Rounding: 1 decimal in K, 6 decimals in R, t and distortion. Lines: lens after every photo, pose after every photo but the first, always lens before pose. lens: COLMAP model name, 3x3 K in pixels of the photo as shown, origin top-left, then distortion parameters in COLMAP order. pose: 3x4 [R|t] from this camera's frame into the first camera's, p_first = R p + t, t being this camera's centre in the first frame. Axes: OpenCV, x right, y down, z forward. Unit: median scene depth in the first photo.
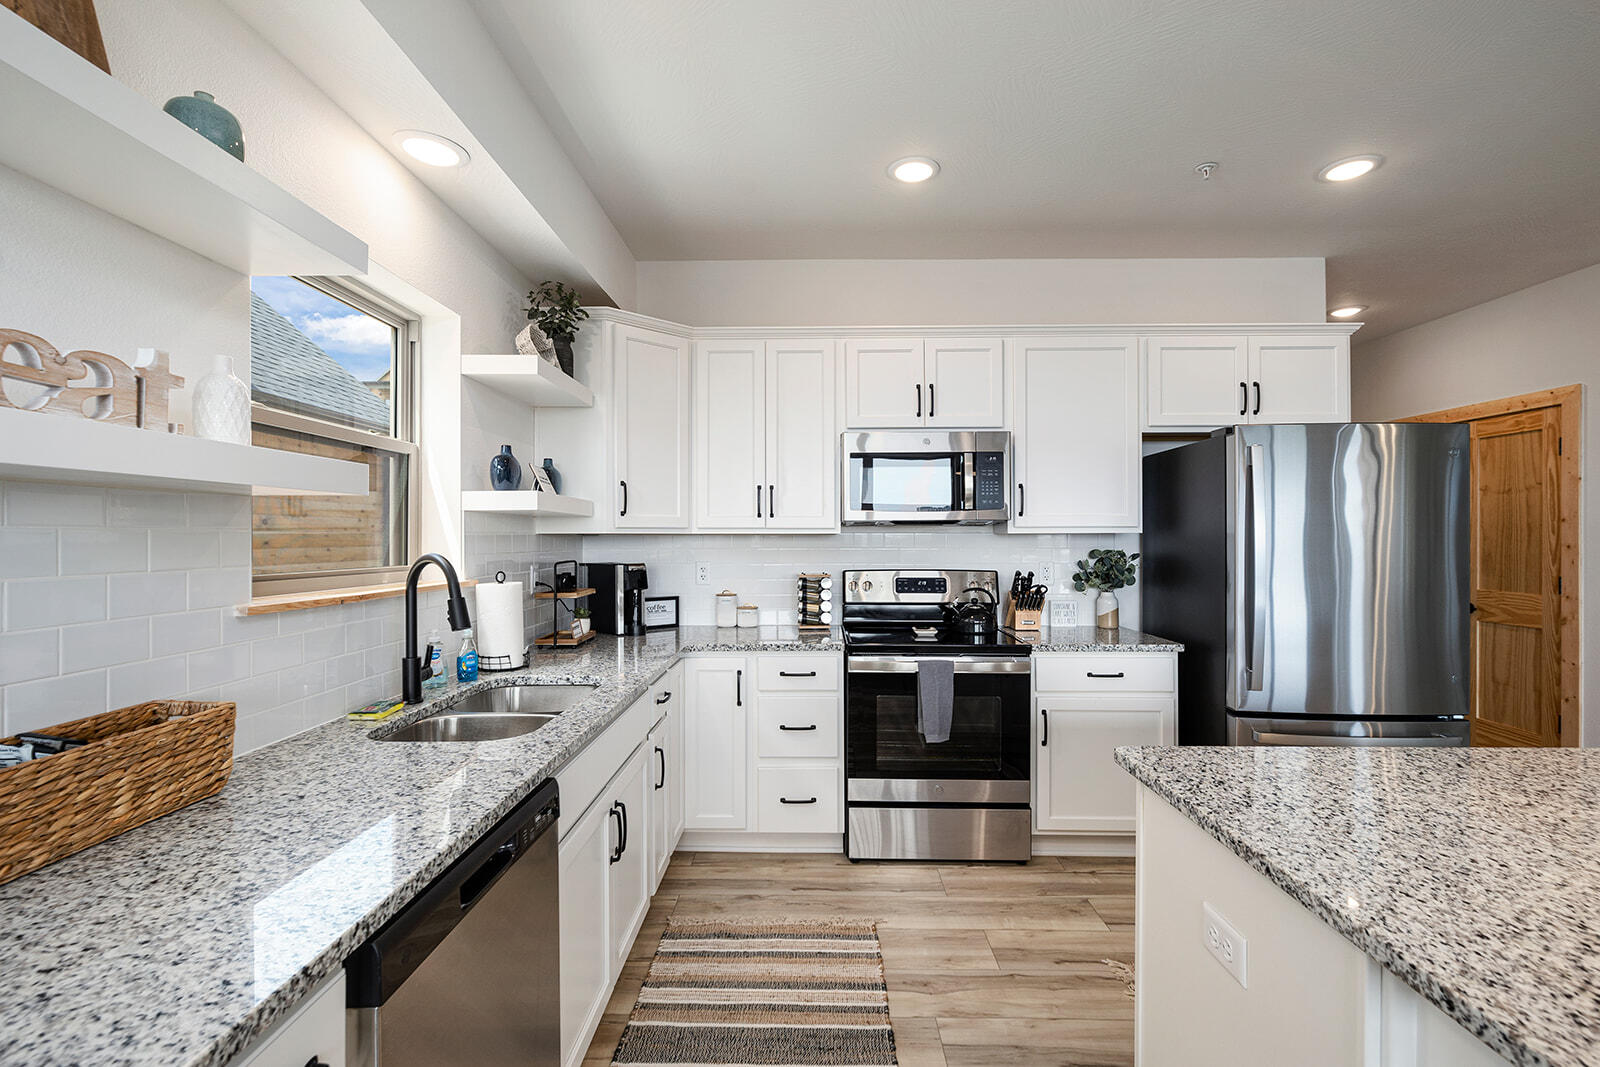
lens RADIAL K [[752.8, 0, 805.3], [0, 752.8, 537.4], [0, 0, 1]] dist [0.002873, -0.000699]
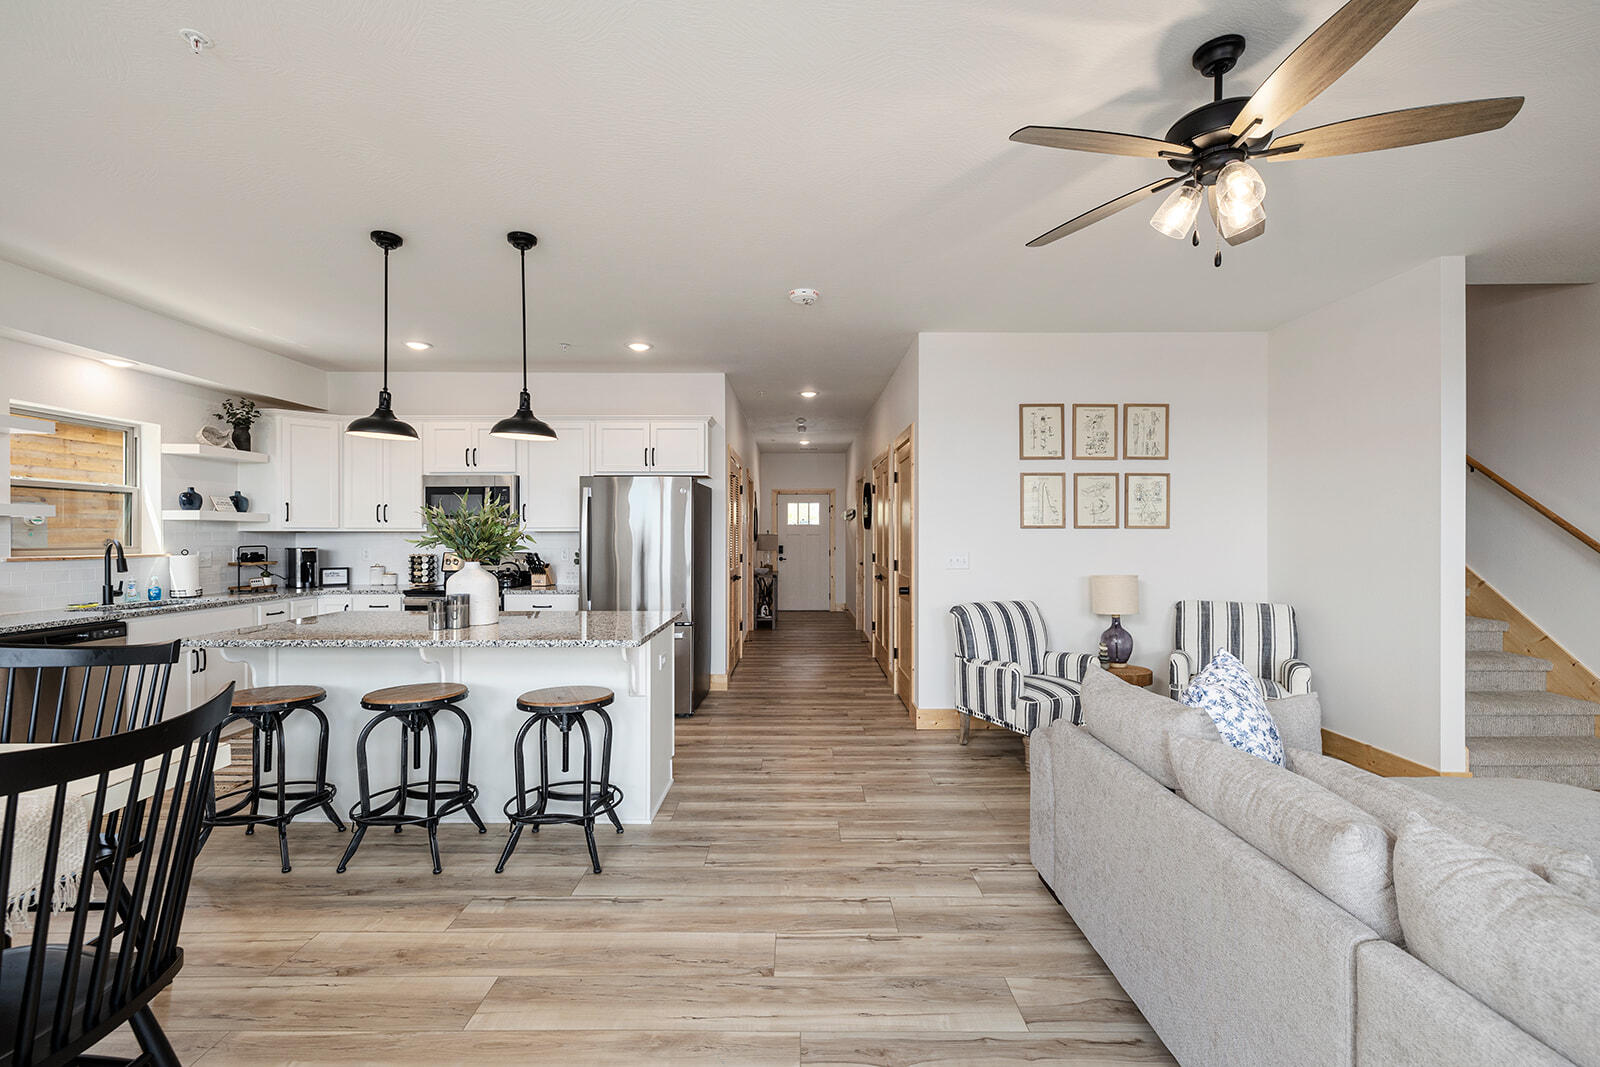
lens RADIAL K [[687.9, 0, 791.7], [0, 687.9, 531.5], [0, 0, 1]] dist [-0.002258, -0.000512]
pose [[0.999573, 0.000840, 0.029196, 0.876208], [-0.000761, 0.999996, -0.002742, -0.000451], [-0.029198, 0.002719, 0.999570, -0.664417]]
